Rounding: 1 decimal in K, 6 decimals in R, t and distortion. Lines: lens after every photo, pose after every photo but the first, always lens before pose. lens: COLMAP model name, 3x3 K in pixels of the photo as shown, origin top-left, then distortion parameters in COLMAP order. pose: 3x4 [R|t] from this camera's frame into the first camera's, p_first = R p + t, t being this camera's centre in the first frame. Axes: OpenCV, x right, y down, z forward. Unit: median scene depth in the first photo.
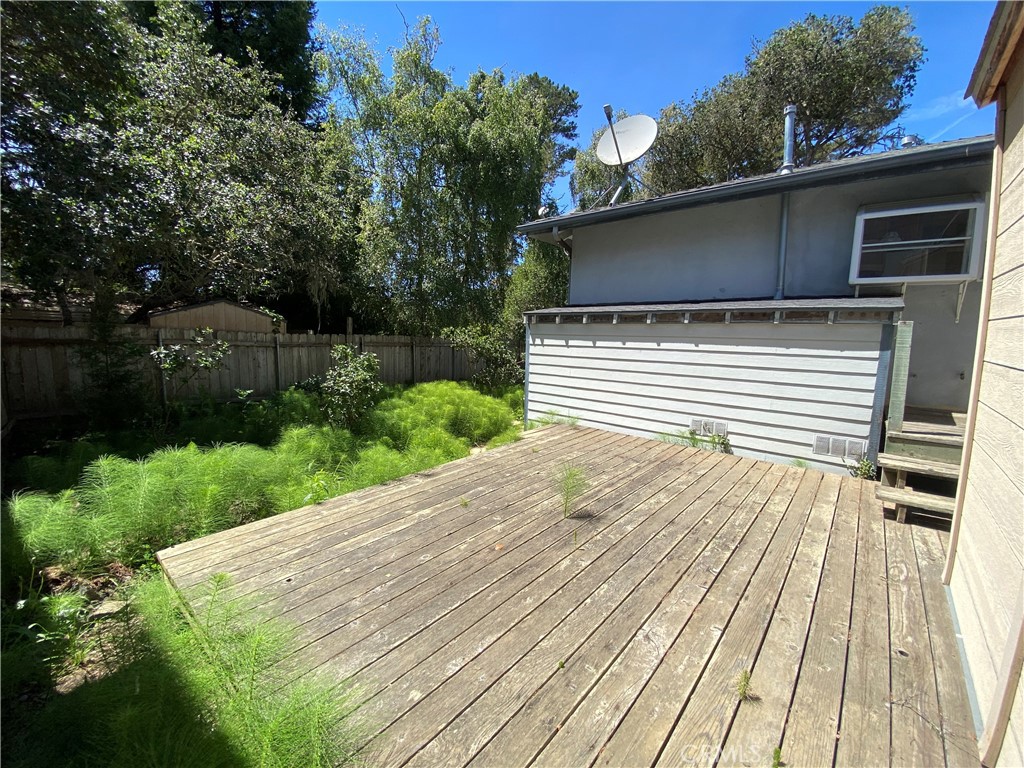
lens RADIAL K [[412.3, 0, 512.0], [0, 412.3, 384.0], [0, 0, 1]] dist [0.022224, -0.019118]
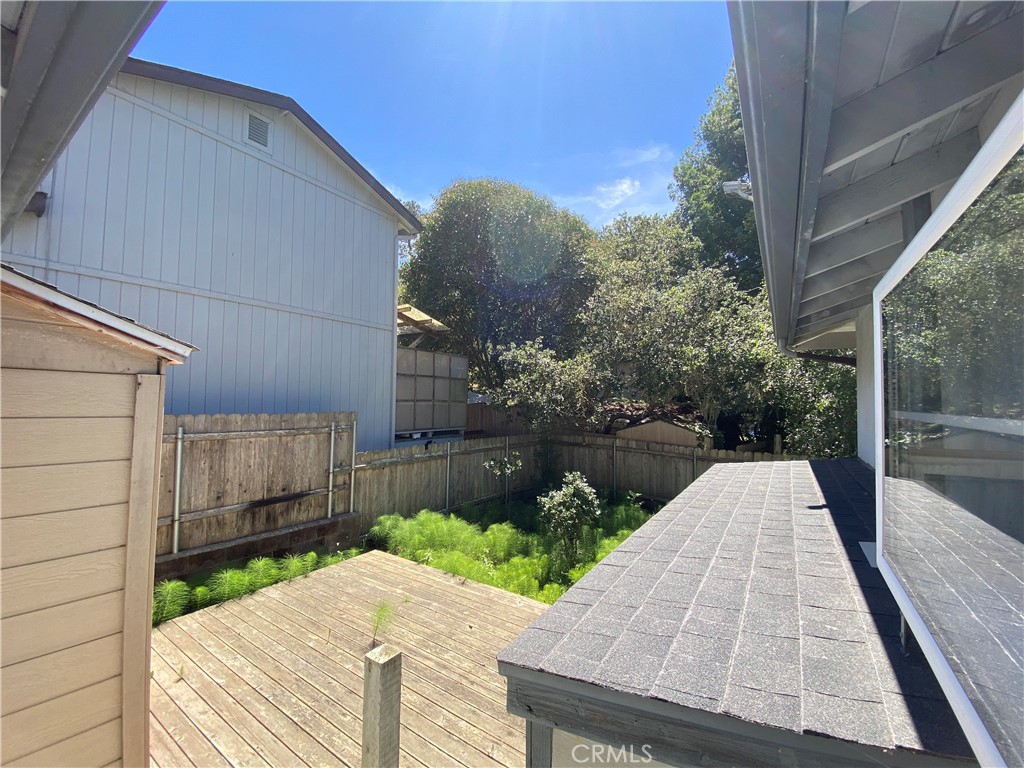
lens RADIAL K [[412.3, 0, 512.0], [0, 412.3, 384.0], [0, 0, 1]] dist [0.022224, -0.019118]
pose [[0.128205, -0.052908, -0.990335, 1.506099], [-0.138222, 0.987877, -0.070670, -0.447174], [0.982068, 0.145946, 0.119338, 1.100158]]
